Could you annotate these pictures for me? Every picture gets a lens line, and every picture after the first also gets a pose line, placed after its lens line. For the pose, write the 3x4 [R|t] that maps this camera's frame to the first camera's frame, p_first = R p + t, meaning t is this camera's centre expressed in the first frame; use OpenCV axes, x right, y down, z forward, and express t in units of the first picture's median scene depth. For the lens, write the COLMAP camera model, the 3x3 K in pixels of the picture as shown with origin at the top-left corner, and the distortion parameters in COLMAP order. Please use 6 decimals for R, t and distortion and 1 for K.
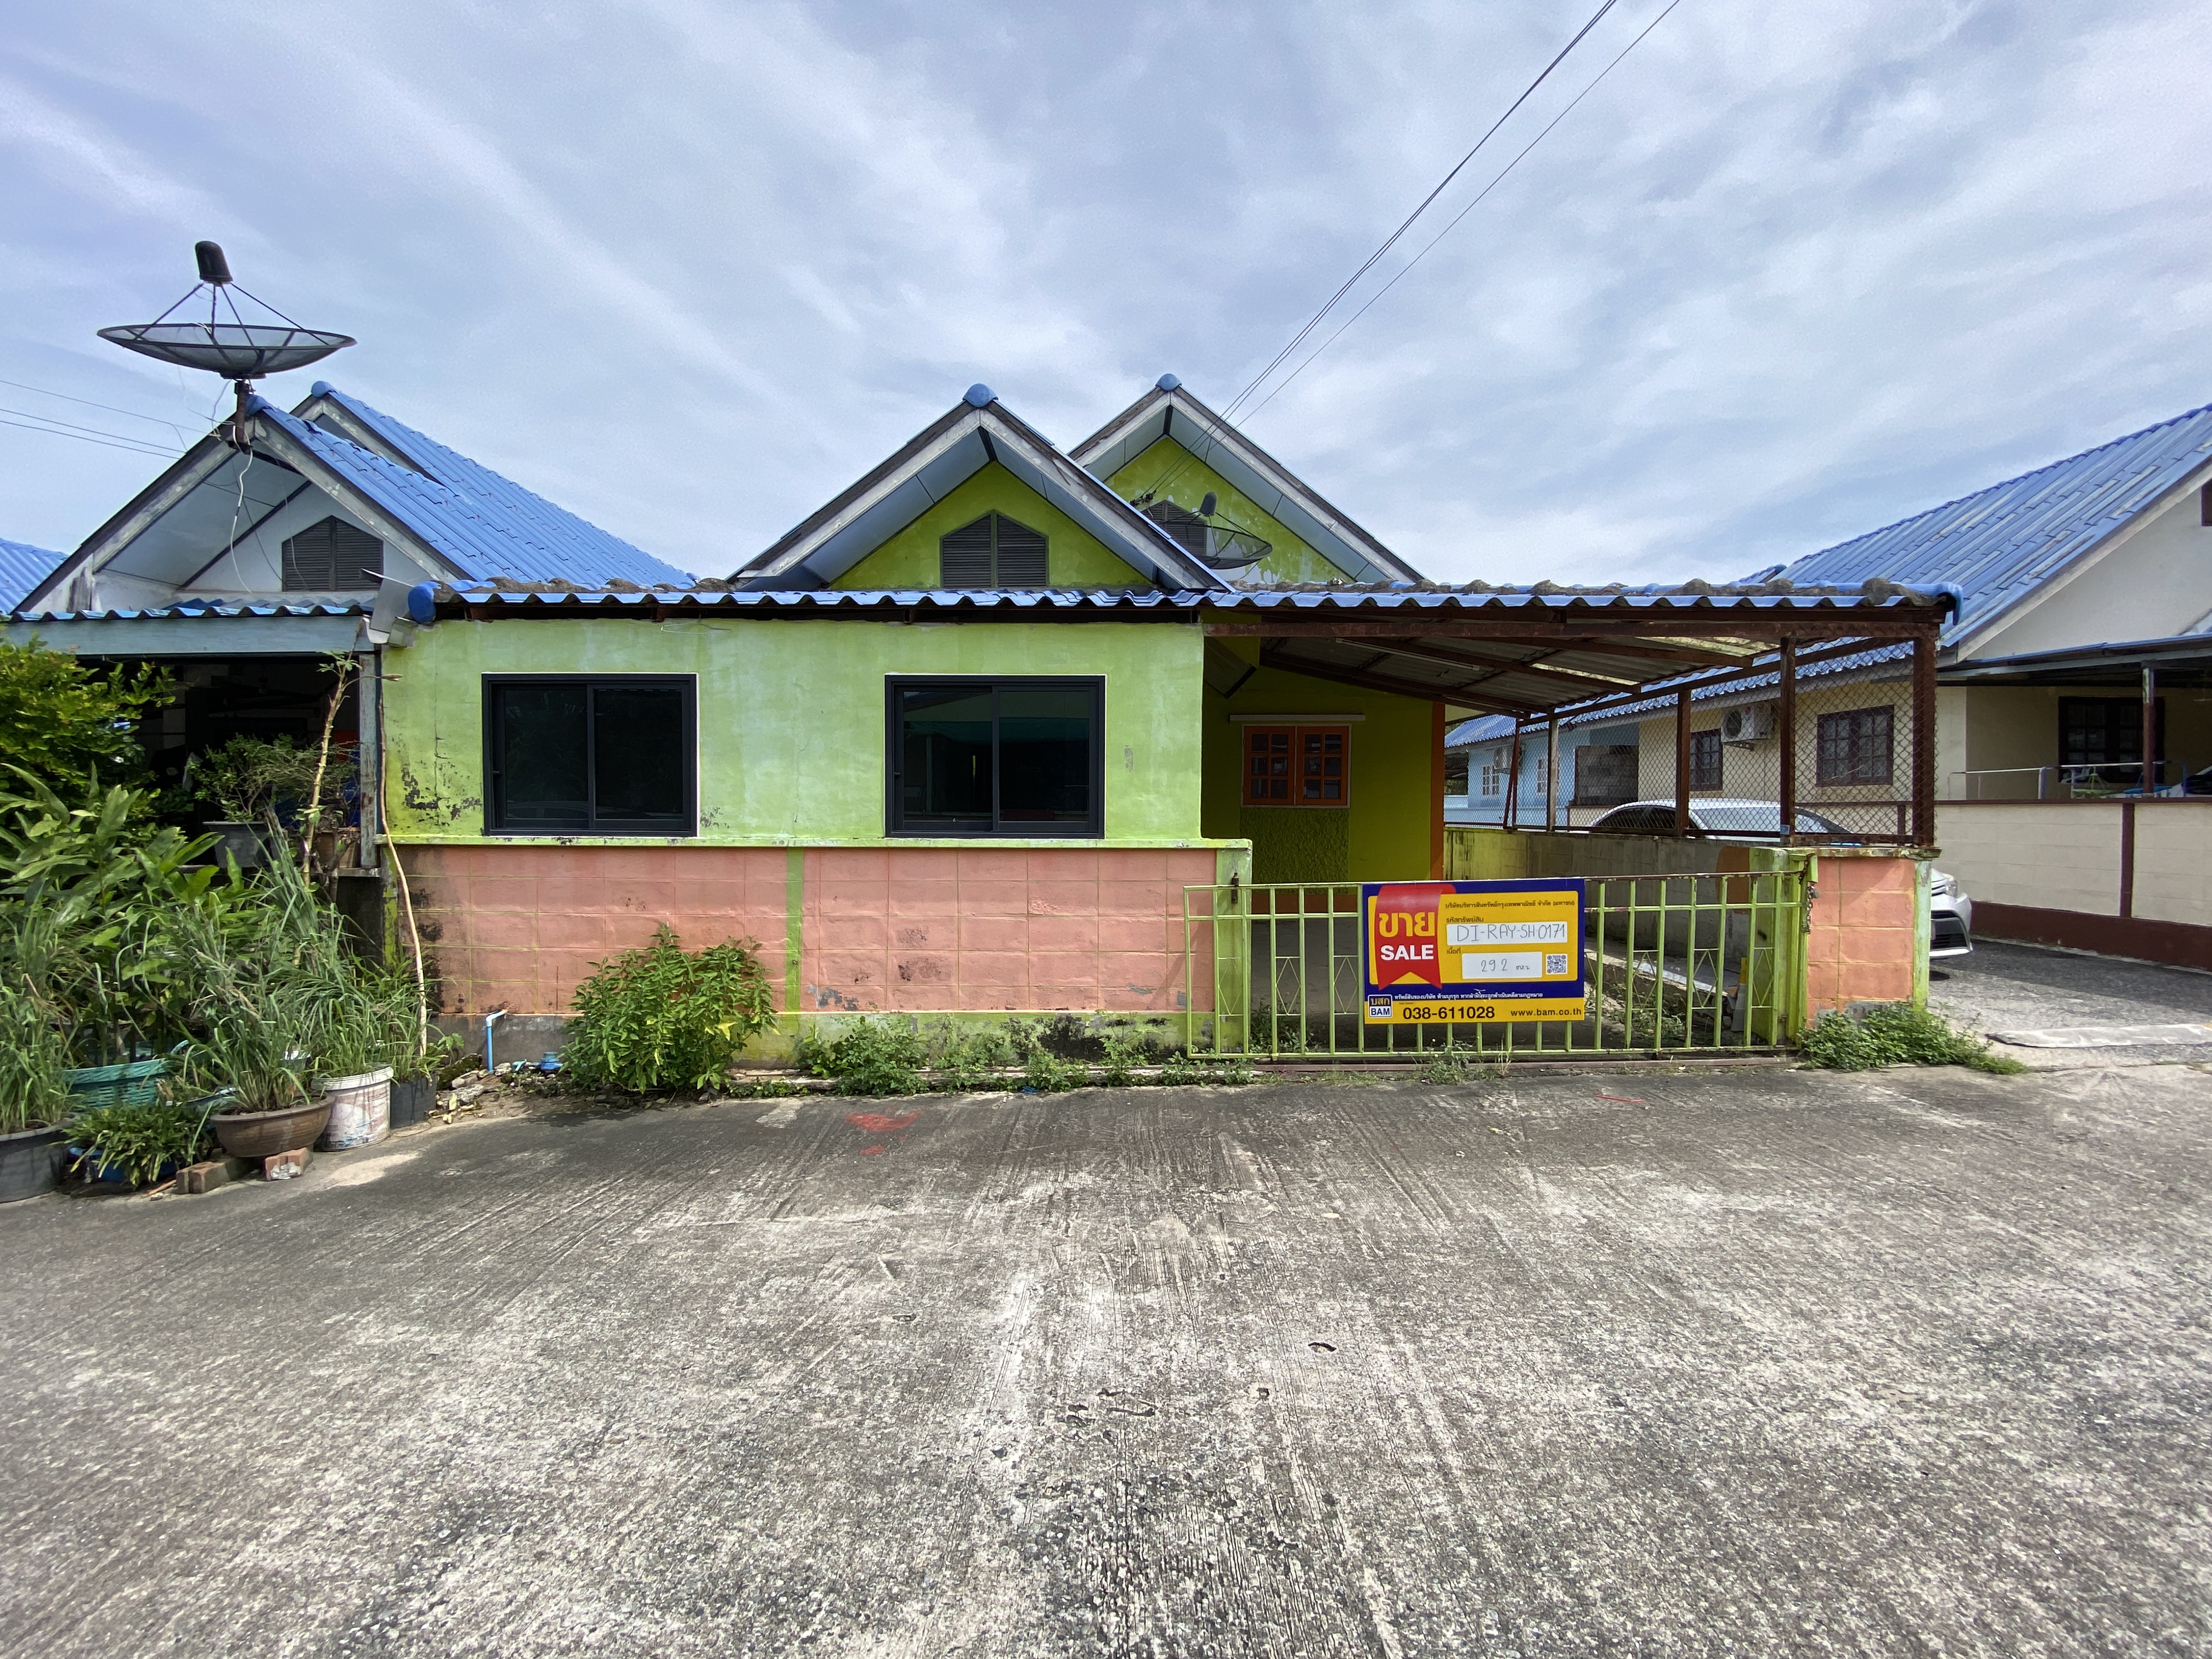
lens RADIAL K [[904.0, 0, 1098.6], [0, 904.0, 828.4], [0, 0, 1]] dist [0.019422, -0.021644]
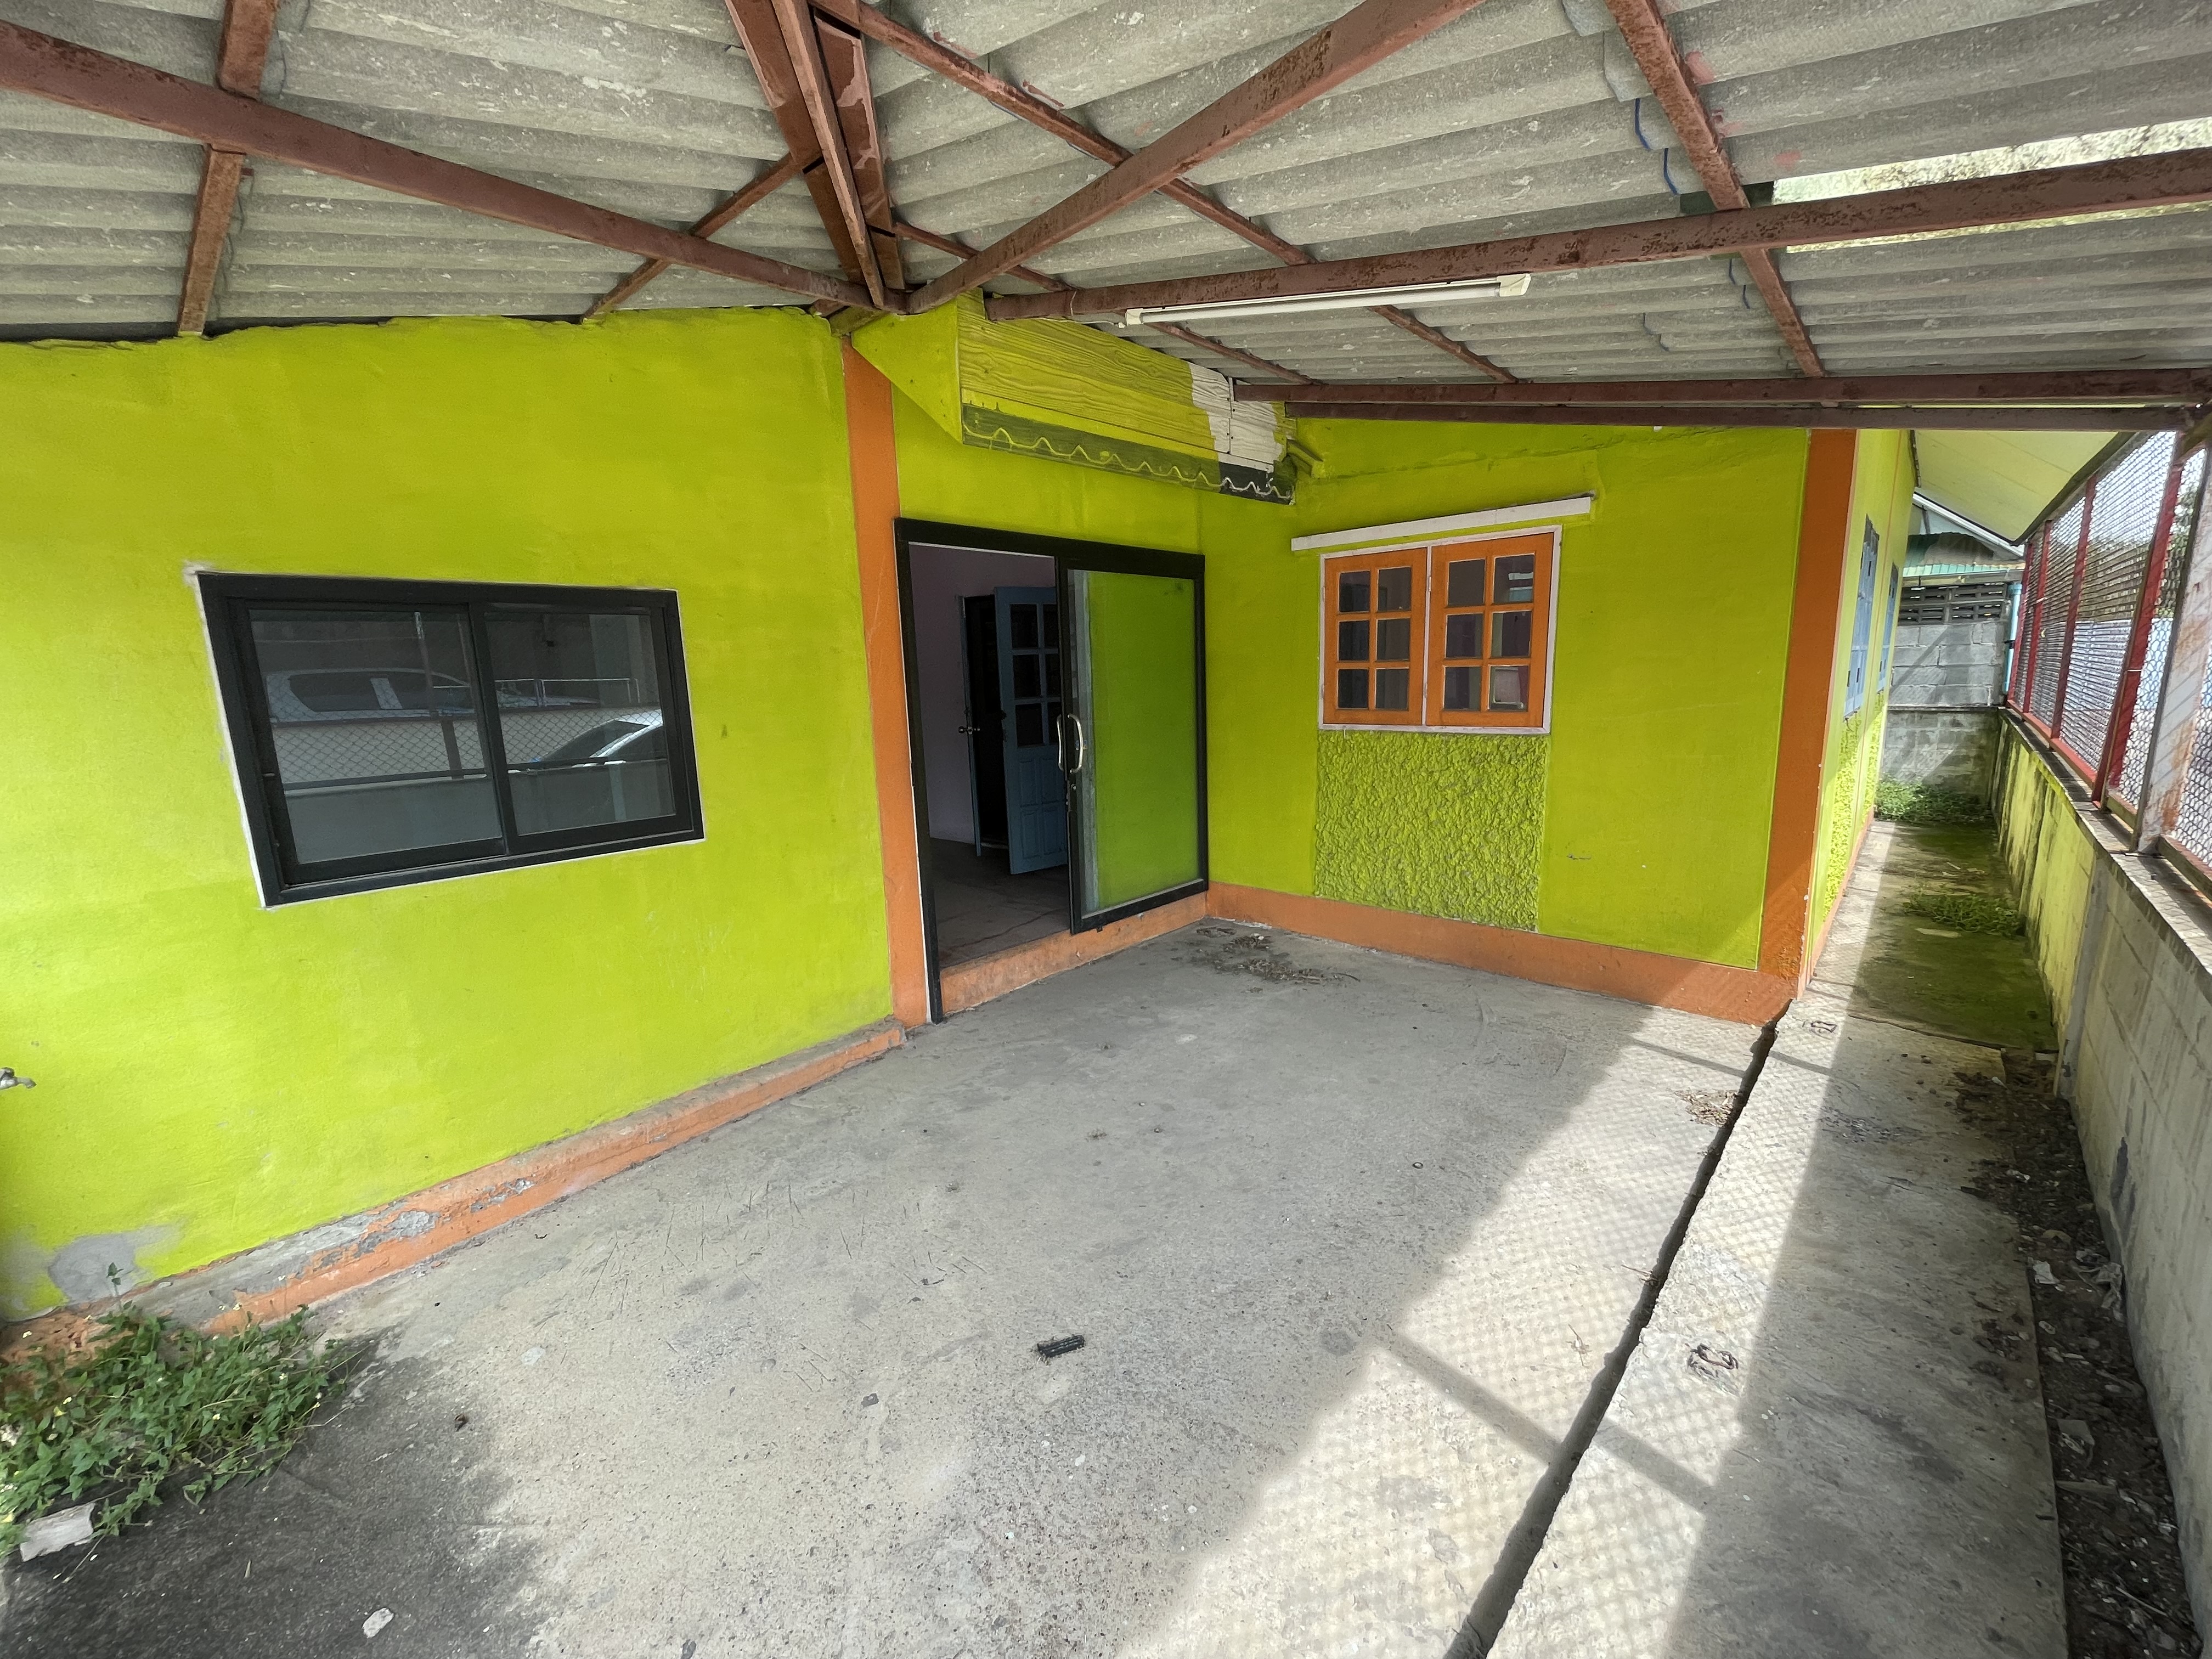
lens RADIAL K [[892.7, 0, 1111.3], [0, 892.7, 834.3], [0, 0, 1]] dist [-0.000906, 0.000008]
pose [[0.761577, 0.087933, -0.642081, 0.817101], [0.024751, 0.986083, 0.164402, -0.105200], [0.647601, -0.141097, 0.748802, 1.153739]]
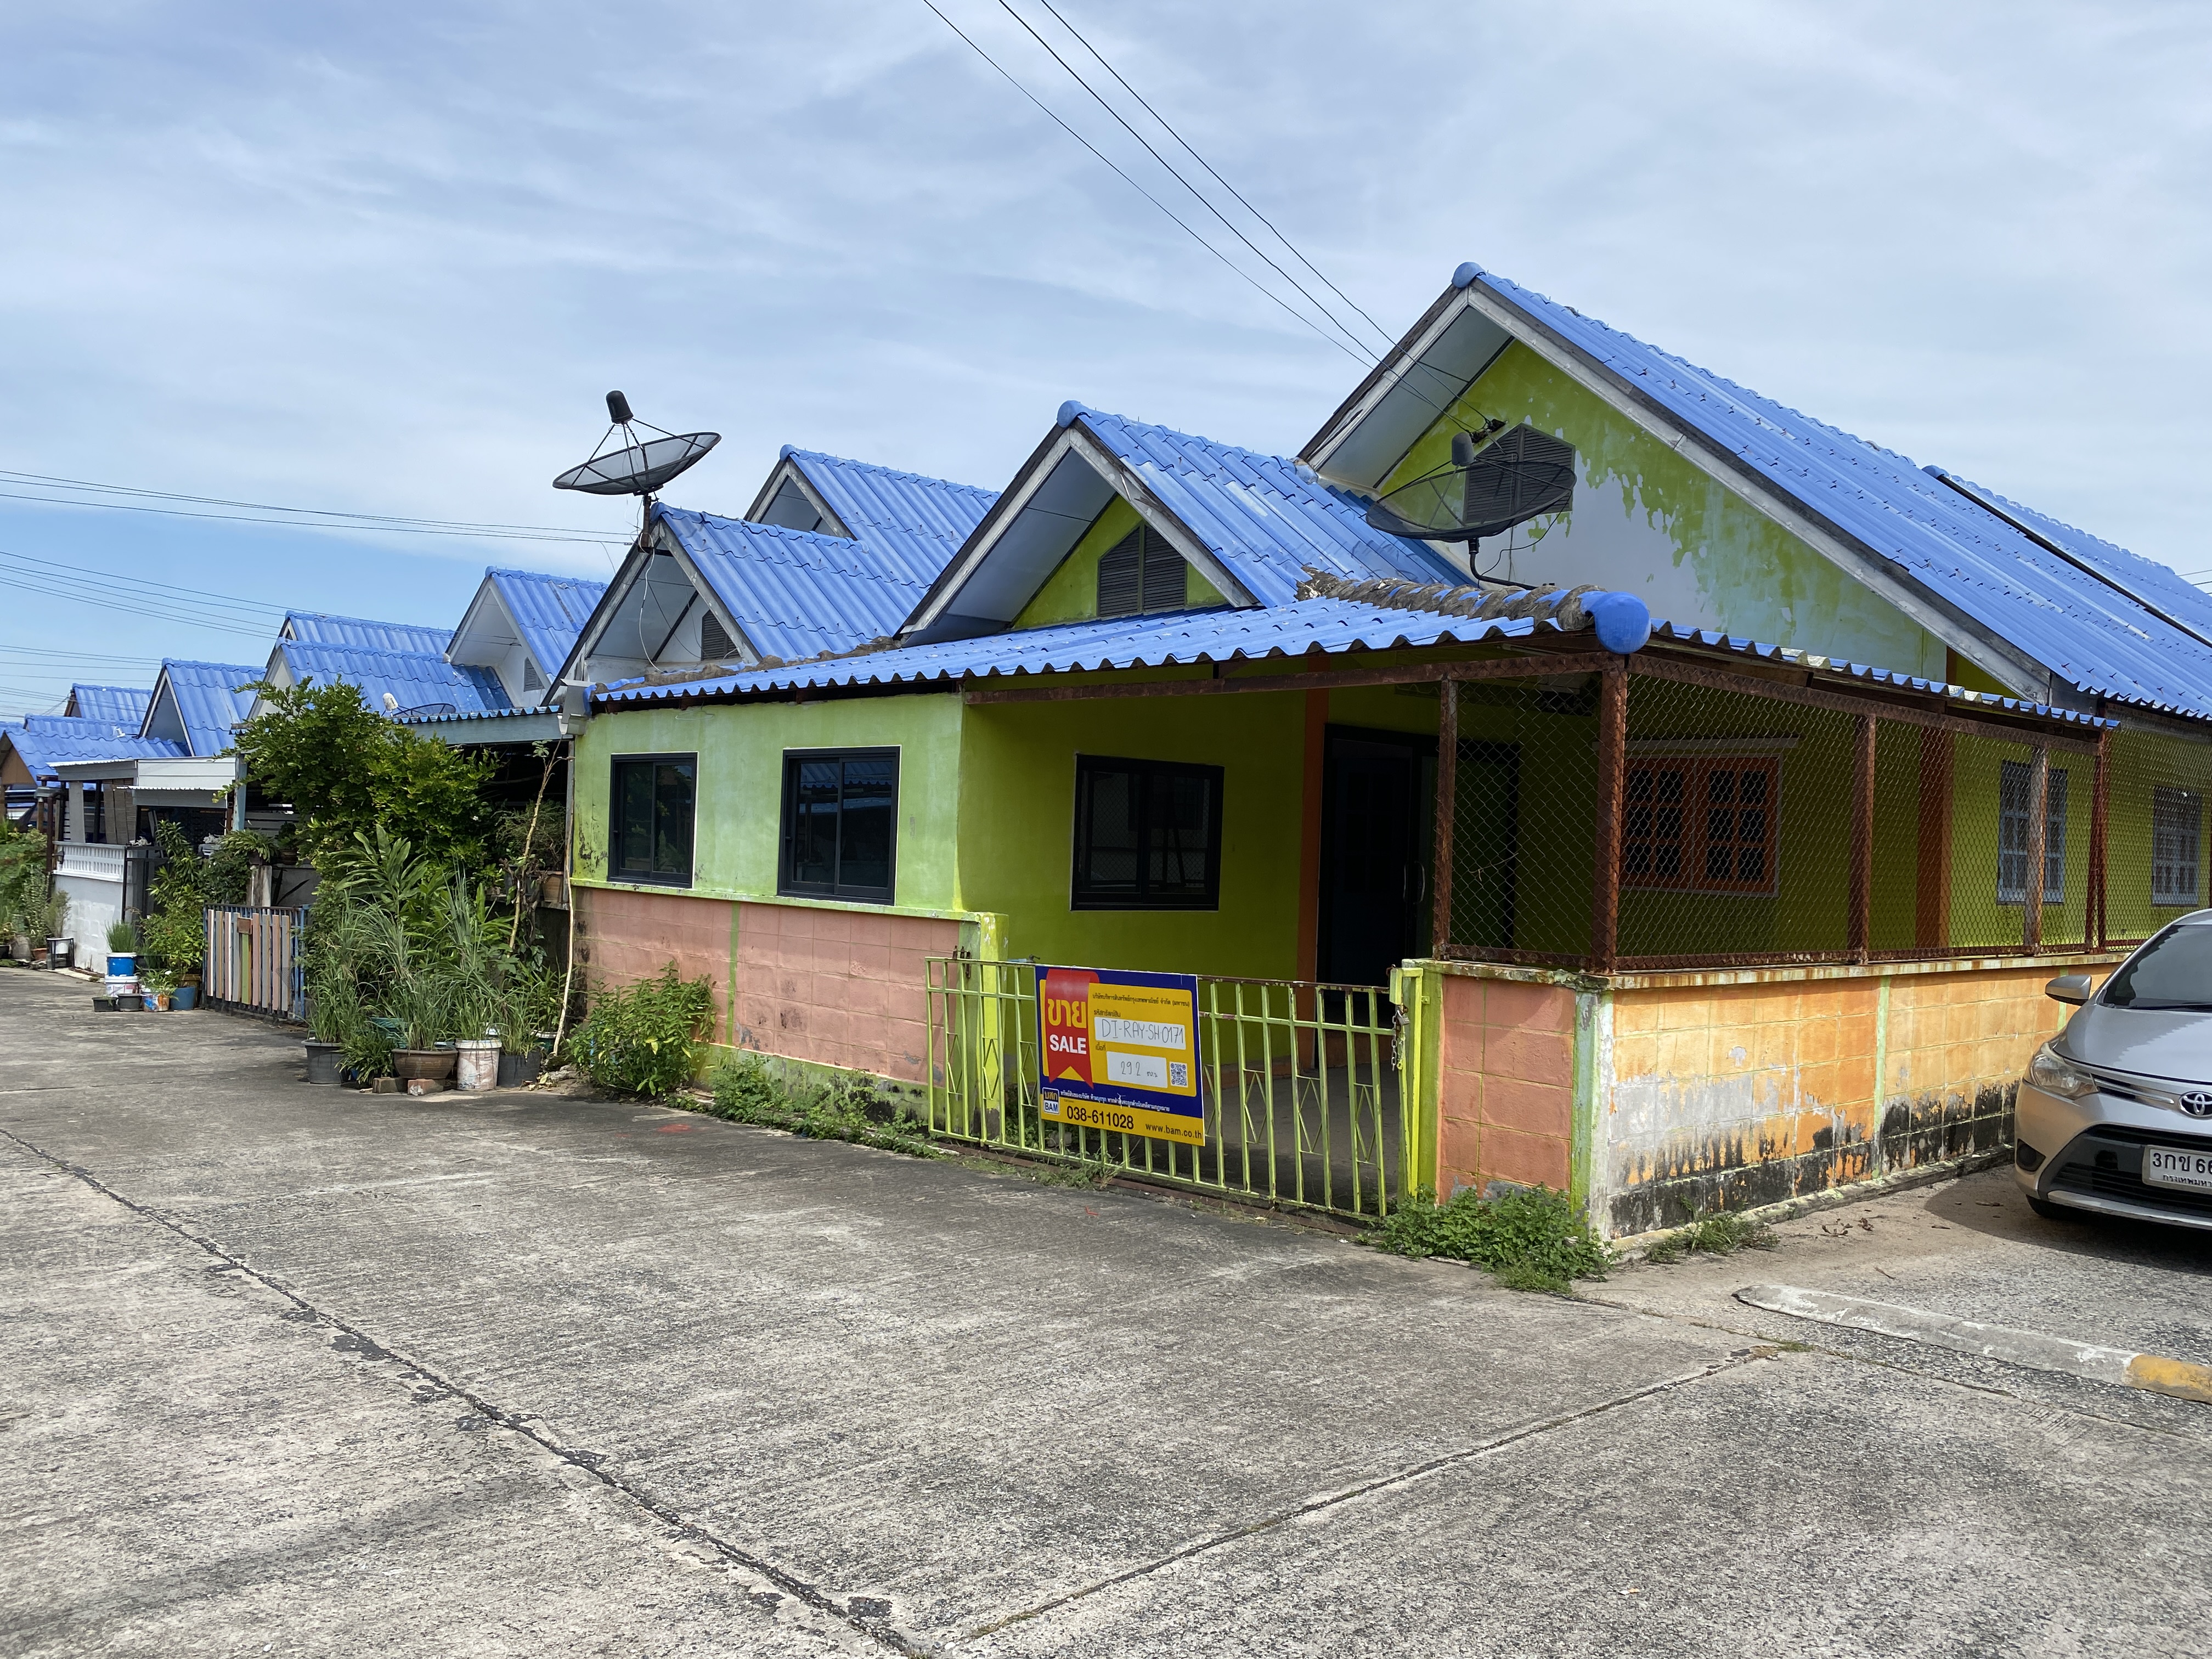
lens RADIAL K [[1682.6, 0, 1106.8], [0, 1682.6, 815.9], [0, 0, 1]] dist [0.008379, 0.004281]
pose [[0.707110, 0.008553, -0.707052, 1.556261], [-0.045864, 0.998376, -0.033790, -0.037417], [0.705615, 0.056321, 0.706354, -0.184098]]
